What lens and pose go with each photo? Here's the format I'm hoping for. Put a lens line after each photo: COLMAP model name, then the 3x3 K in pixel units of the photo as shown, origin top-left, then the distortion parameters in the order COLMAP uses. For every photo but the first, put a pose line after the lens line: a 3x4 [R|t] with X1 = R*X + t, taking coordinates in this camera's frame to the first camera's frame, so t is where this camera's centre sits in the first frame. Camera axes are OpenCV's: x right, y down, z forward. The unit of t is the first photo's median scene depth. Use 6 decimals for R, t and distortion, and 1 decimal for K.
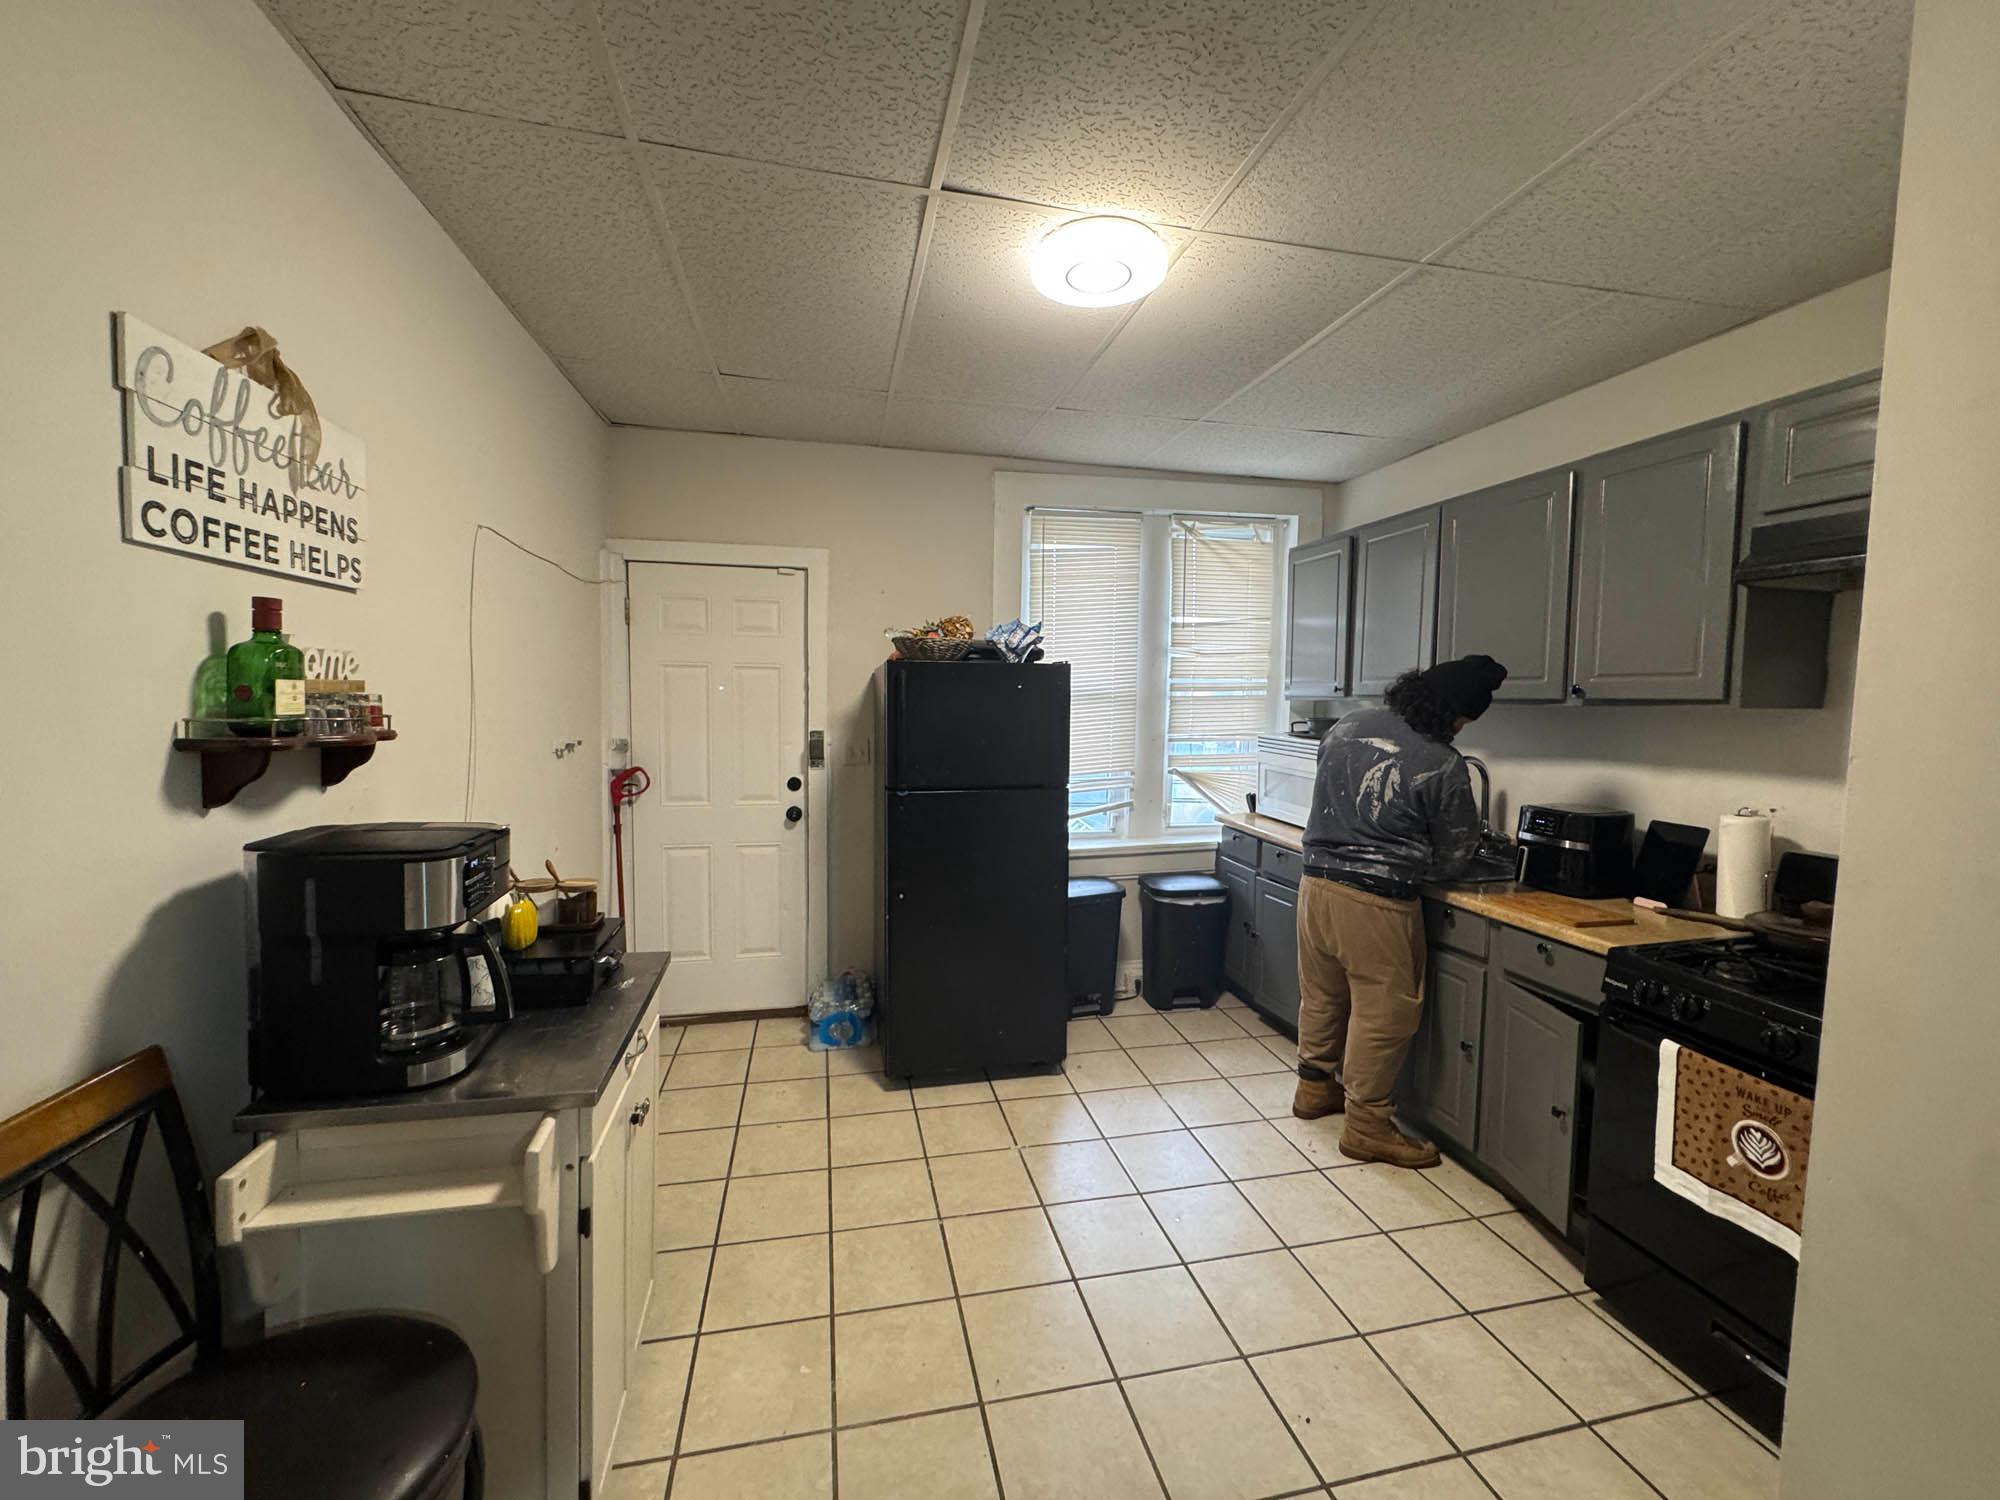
lens RADIAL K [[795.8, 0, 1000.0], [0, 795.8, 750.0], [0, 0, 1]] dist [-0.000784, -0.000105]
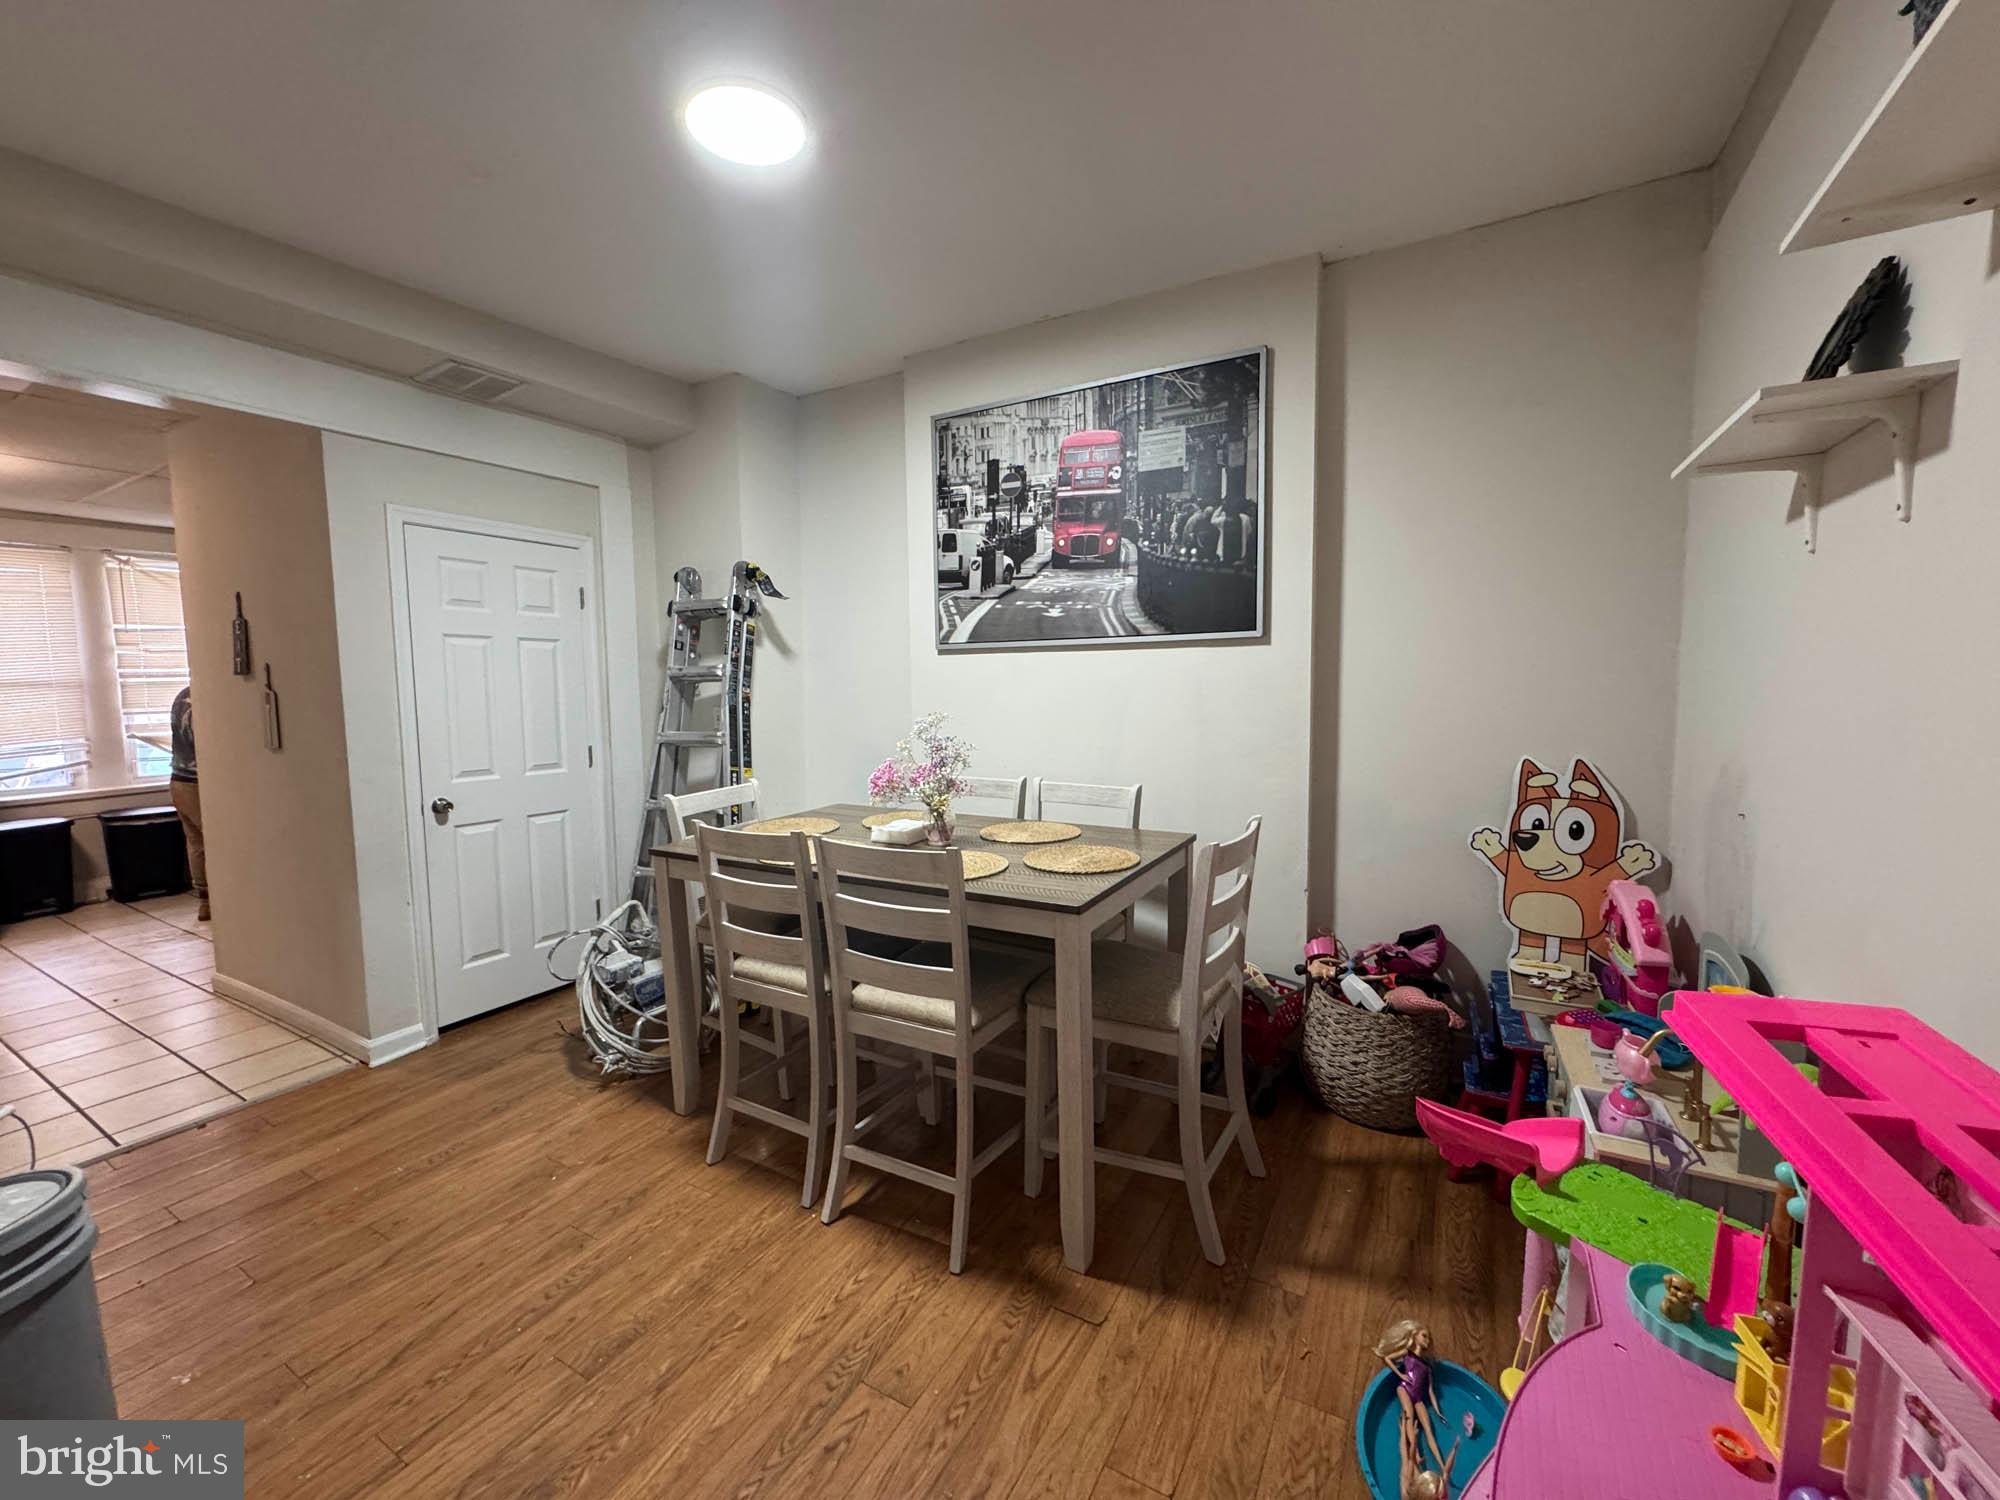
lens RADIAL K [[795.8, 0, 1000.0], [0, 795.8, 750.0], [0, 0, 1]] dist [-0.000784, -0.000105]
pose [[0.678455, -0.082889, 0.729951, 0.234210], [0.070676, 0.996370, 0.047452, 0.093396], [-0.731235, 0.019396, 0.681850, -1.060575]]
